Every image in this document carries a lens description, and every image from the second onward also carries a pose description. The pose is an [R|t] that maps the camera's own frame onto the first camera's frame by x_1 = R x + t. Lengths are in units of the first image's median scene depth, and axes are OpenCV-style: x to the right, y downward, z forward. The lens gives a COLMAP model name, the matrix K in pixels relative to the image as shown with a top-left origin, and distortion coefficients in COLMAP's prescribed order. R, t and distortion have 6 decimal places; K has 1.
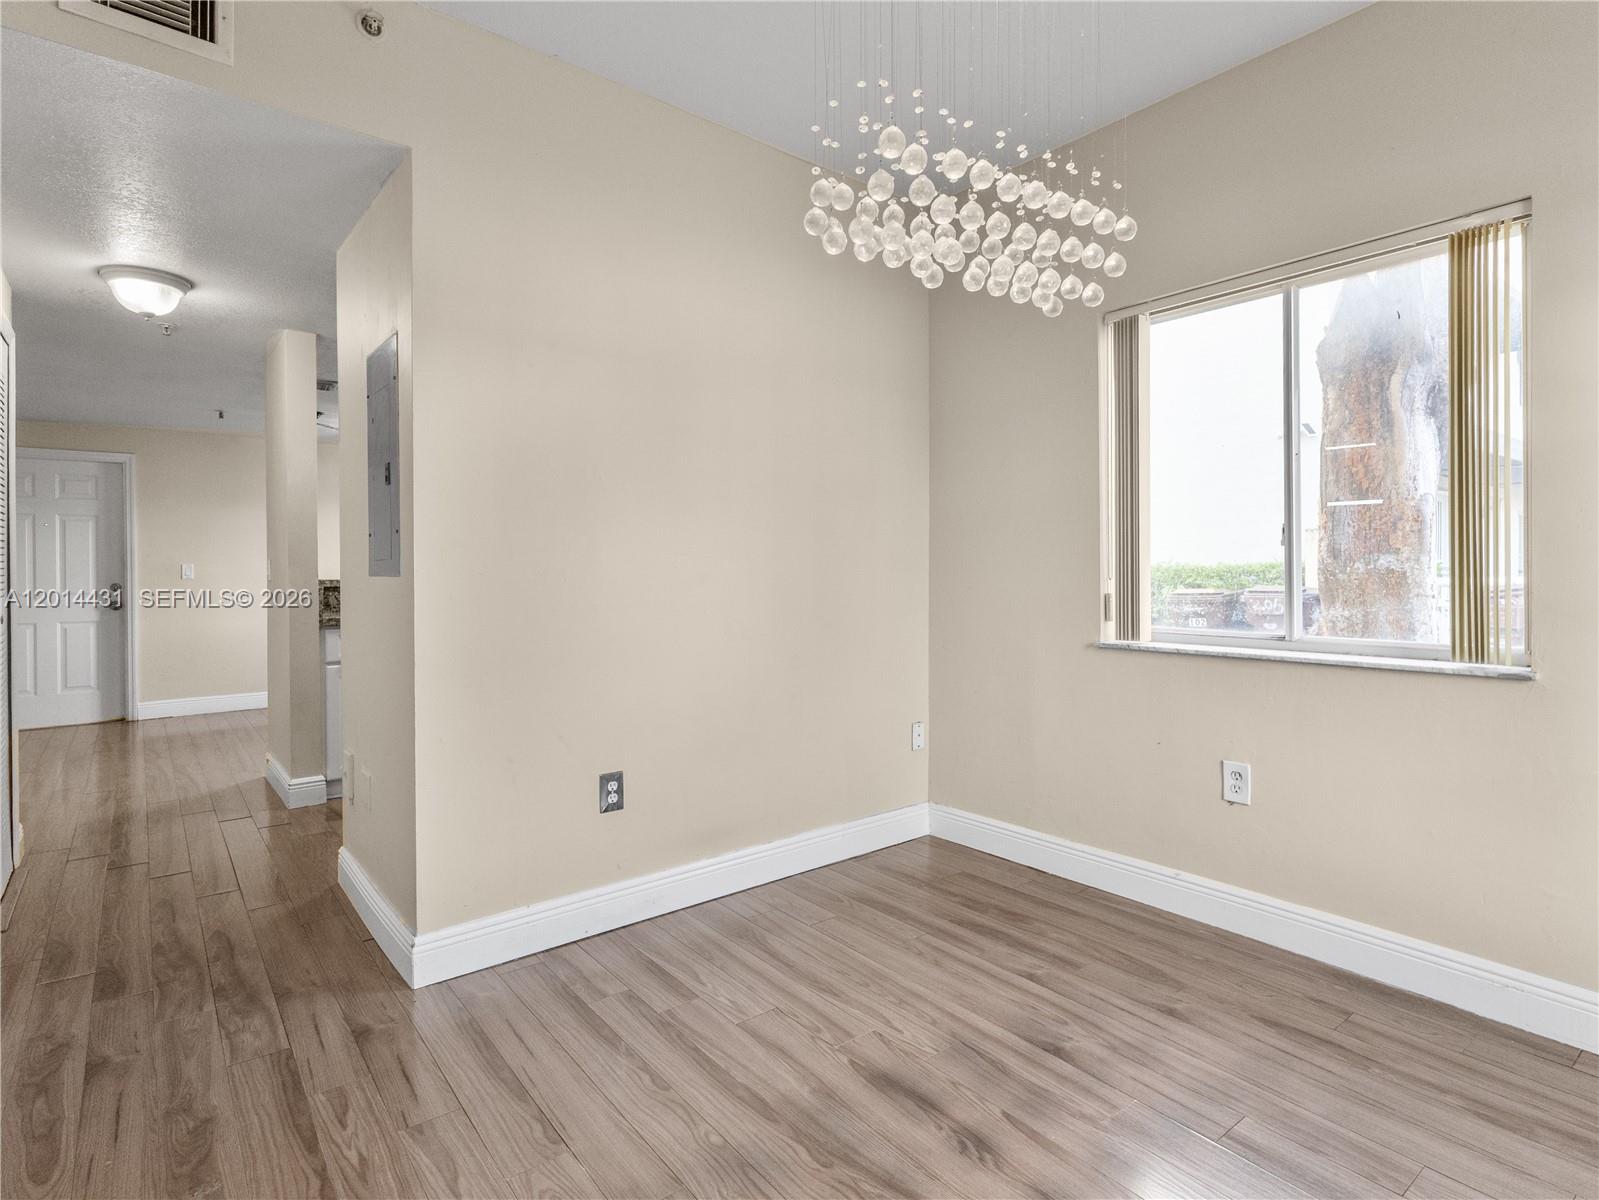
lens RADIAL K [[830.8, 0, 800.4], [0, 830.8, 573.9], [0, 0, 1]] dist [0.006395, 0.001303]
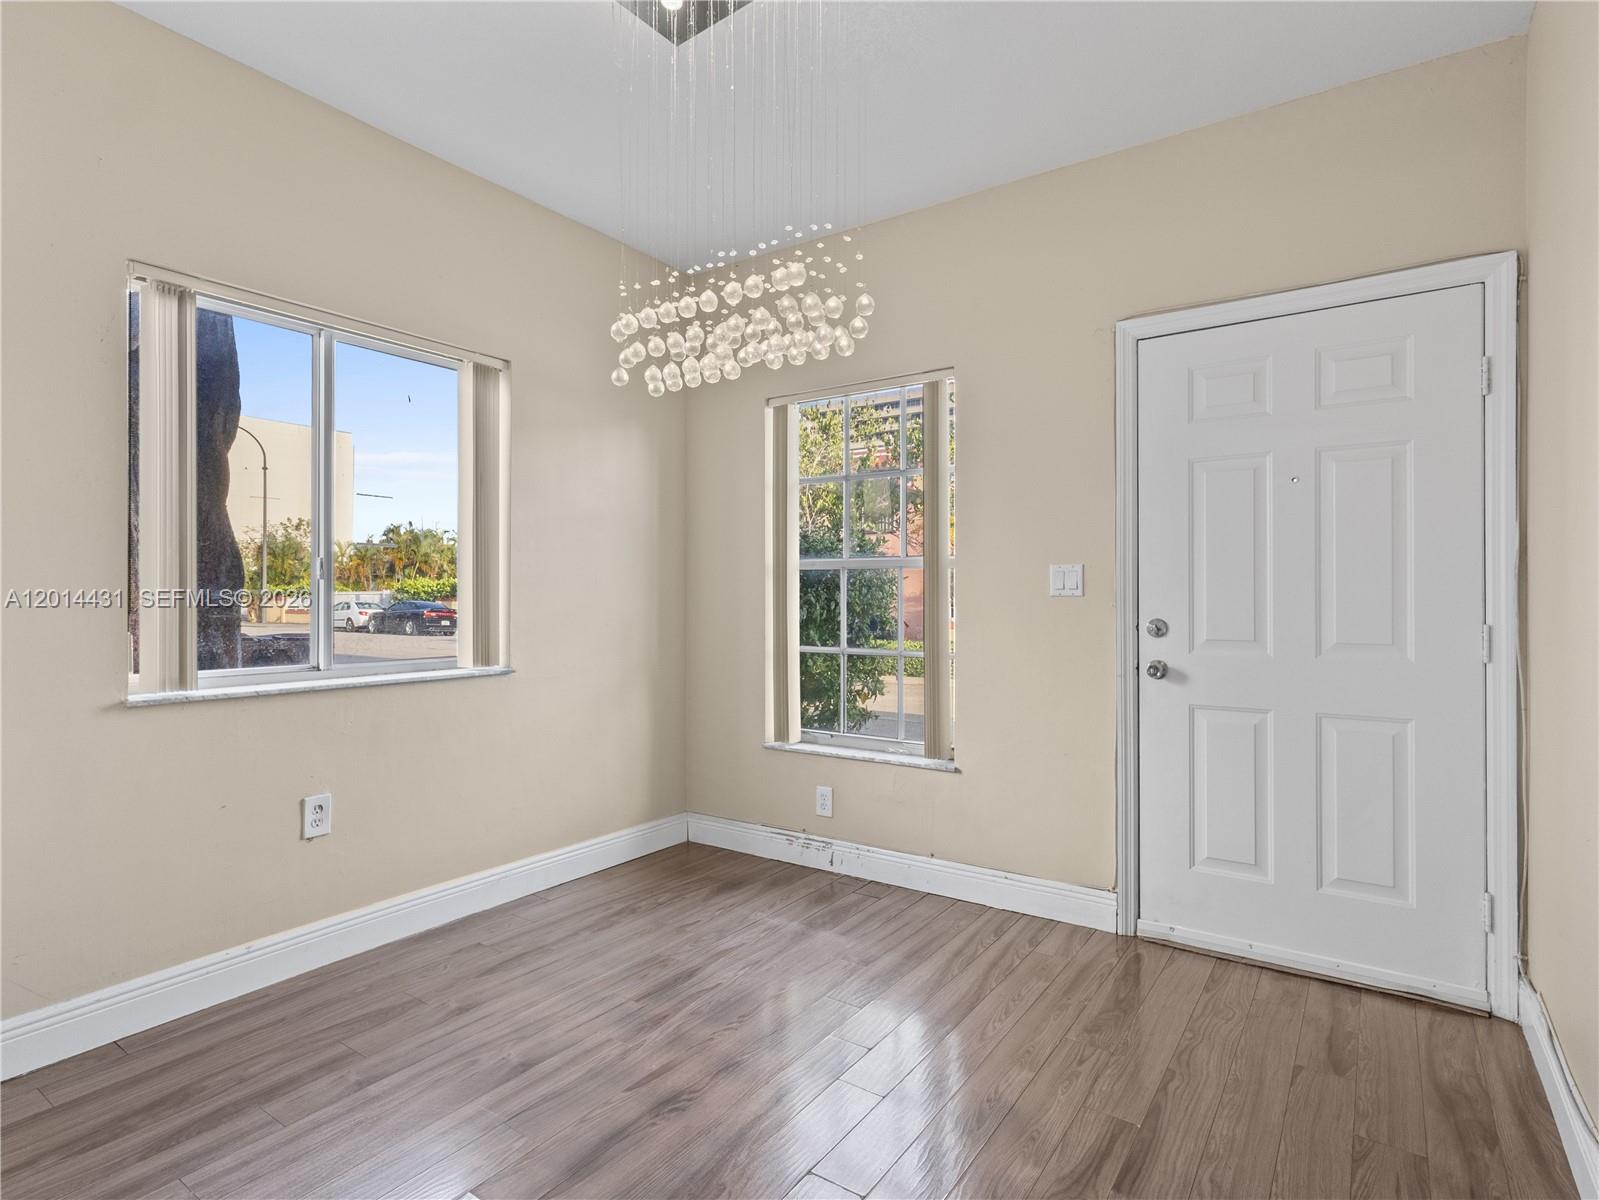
lens RADIAL K [[830.8, 0, 793.9], [0, 830.8, 603.7], [0, 0, 1]] dist [0.006395, 0.001303]
pose [[-0.282914, 0.000324, 0.959145, -0.663741], [0.008111, 0.999965, 0.002055, -0.000095], [-0.959111, 0.008361, -0.282906, 0.825394]]
